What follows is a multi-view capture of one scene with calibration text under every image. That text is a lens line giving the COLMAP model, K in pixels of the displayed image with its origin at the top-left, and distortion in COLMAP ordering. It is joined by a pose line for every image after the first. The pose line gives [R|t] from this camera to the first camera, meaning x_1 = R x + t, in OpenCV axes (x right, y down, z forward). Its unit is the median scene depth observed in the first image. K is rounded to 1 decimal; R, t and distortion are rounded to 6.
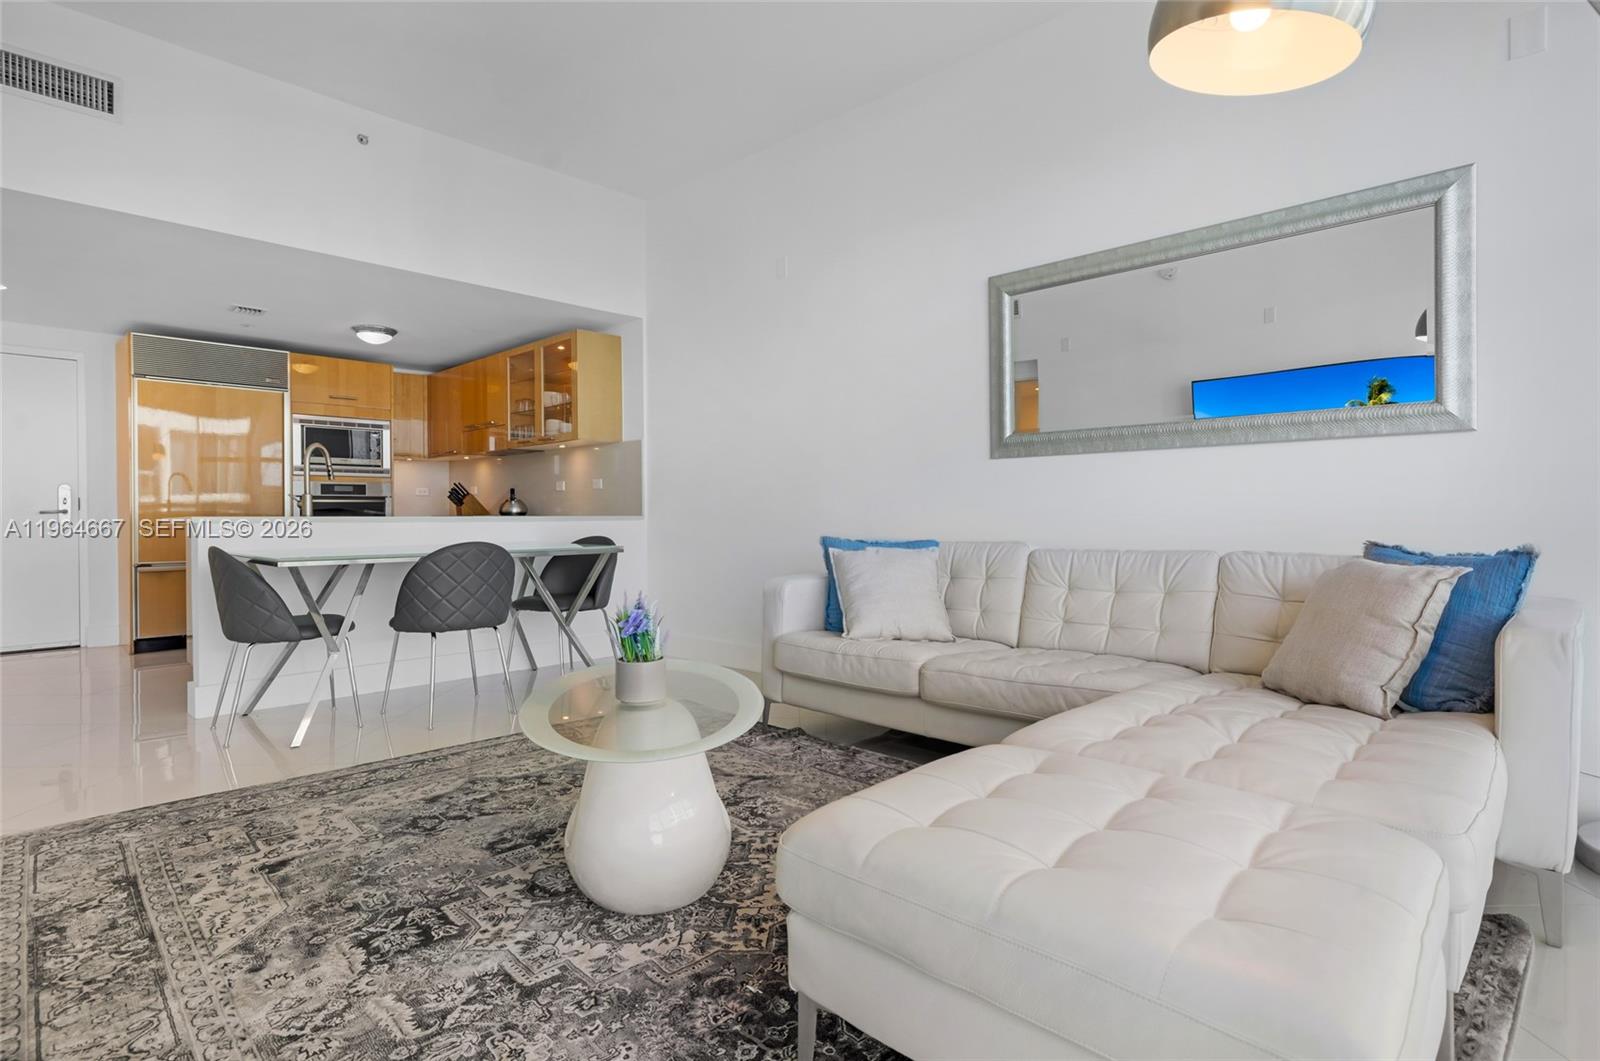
lens RADIAL K [[764.1, 0, 796.2], [0, 764.1, 516.6], [0, 0, 1]] dist [0.001022, 0.001069]
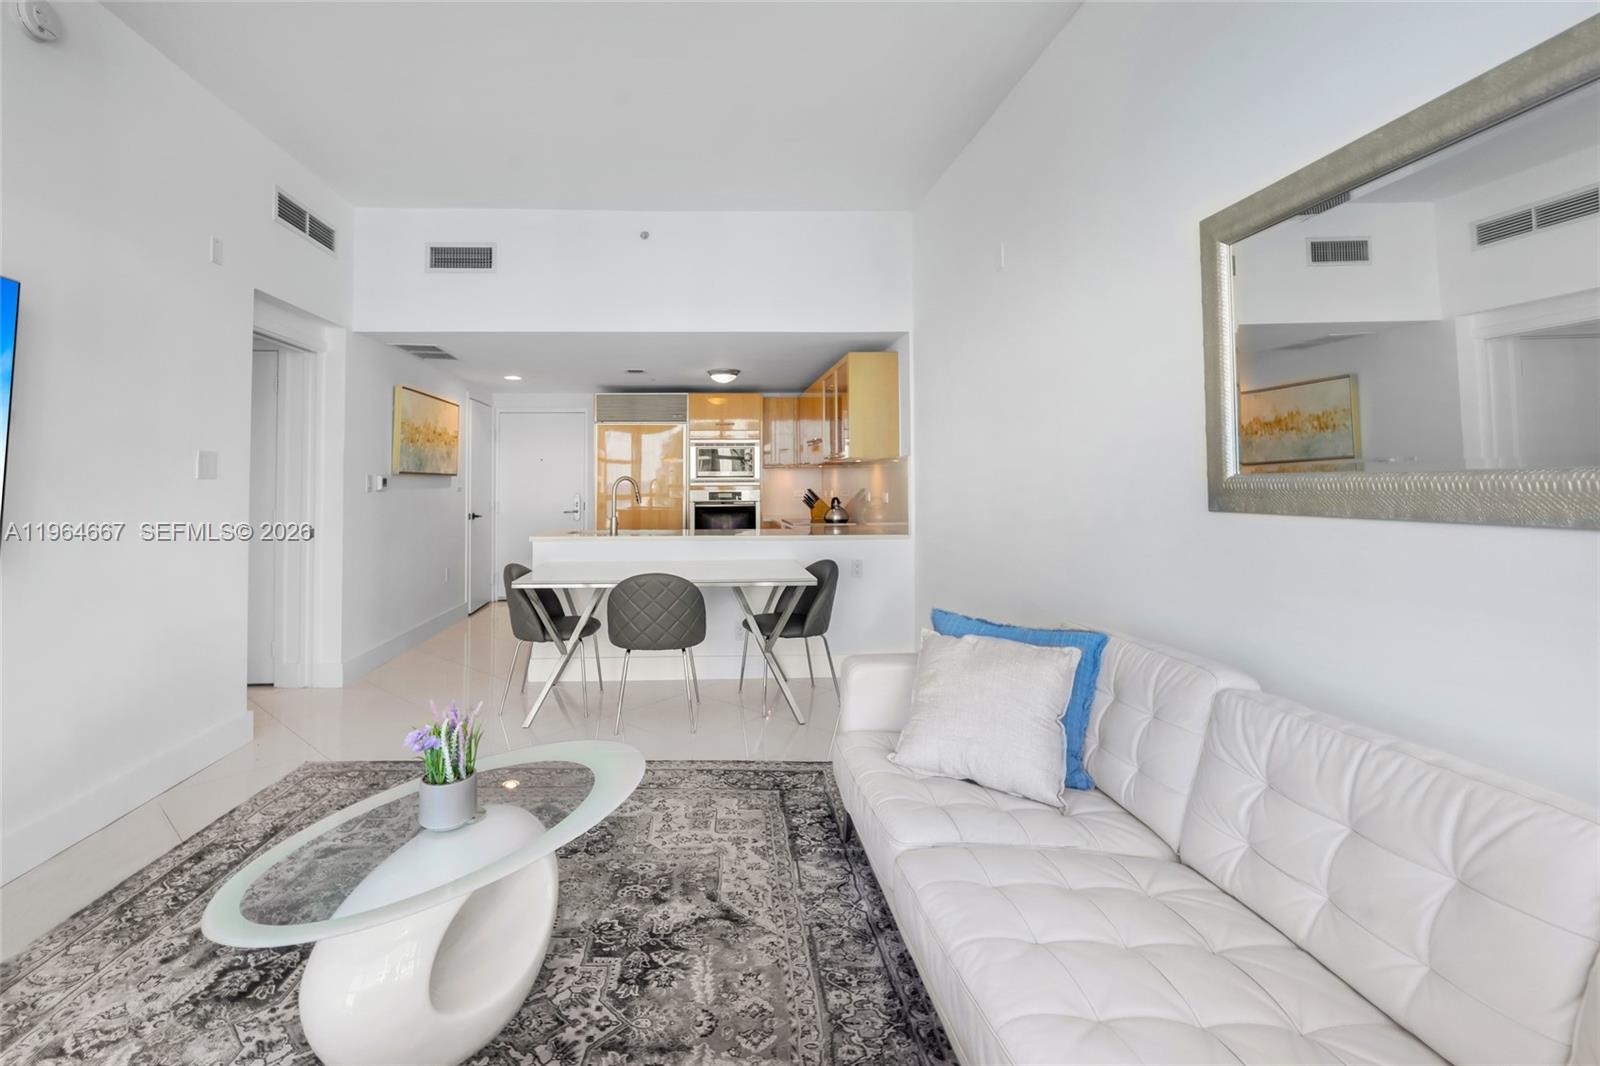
lens RADIAL K [[681.3, 0, 749.4], [0, 681.3, 465.8], [0, 0, 1]] dist [0.008556, -0.001466]
pose [[0.737159, -0.015196, -0.675548, 0.411642], [-0.005421, 0.999582, -0.028401, -0.109796], [0.675697, 0.024598, 0.736769, 0.394881]]
